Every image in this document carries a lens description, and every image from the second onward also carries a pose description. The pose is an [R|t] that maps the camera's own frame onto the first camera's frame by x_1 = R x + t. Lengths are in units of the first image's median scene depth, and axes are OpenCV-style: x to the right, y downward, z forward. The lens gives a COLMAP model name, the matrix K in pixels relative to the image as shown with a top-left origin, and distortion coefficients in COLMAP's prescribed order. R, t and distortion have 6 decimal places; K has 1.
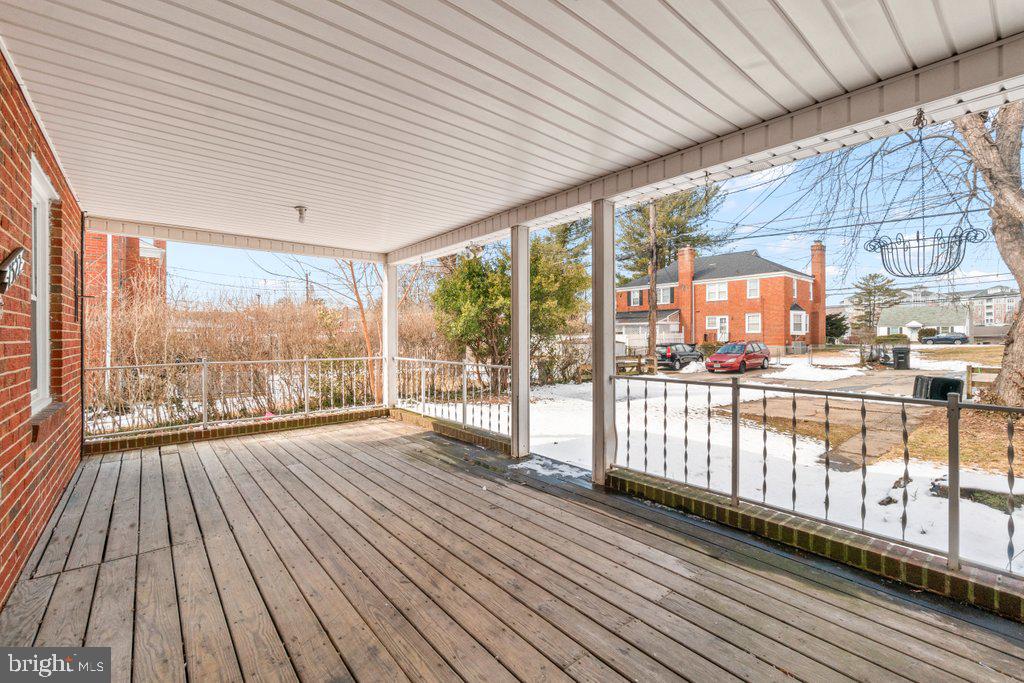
lens RADIAL K [[445.6, 0, 510.9], [0, 445.6, 337.5], [0, 0, 1]] dist [-0.002507, 0.000203]
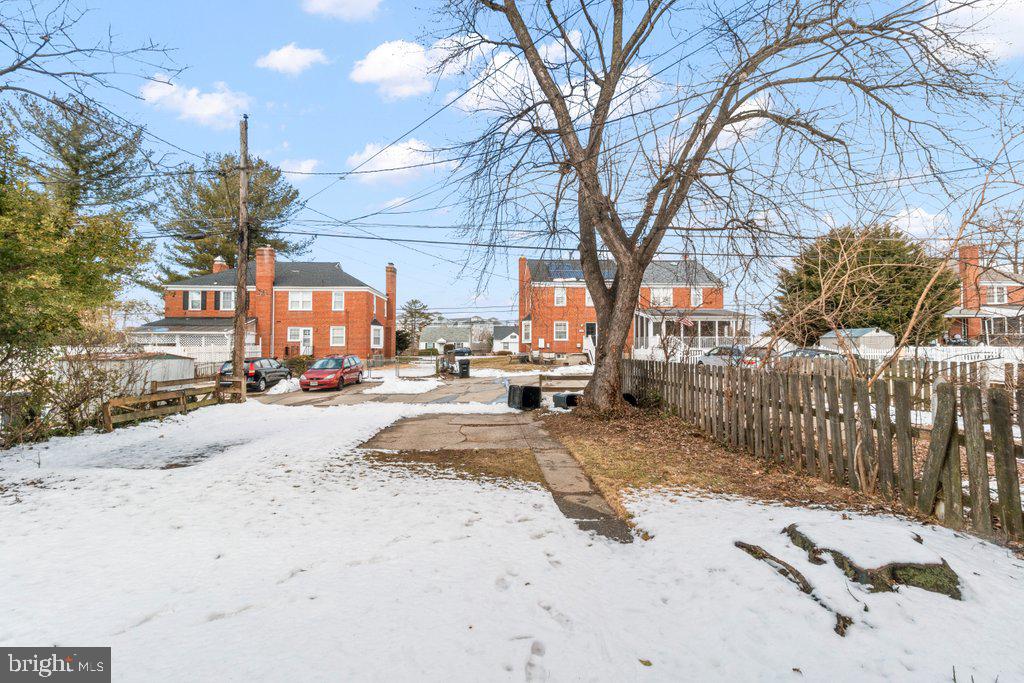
lens RADIAL K [[445.6, 0, 508.3], [0, 445.6, 335.5], [0, 0, 1]] dist [-0.002507, 0.000203]
pose [[0.618576, 0.027658, 0.785238, 0.008617], [-0.001050, 0.999408, -0.034374, -0.000251], [-0.785725, 0.020439, 0.618239, 0.103225]]
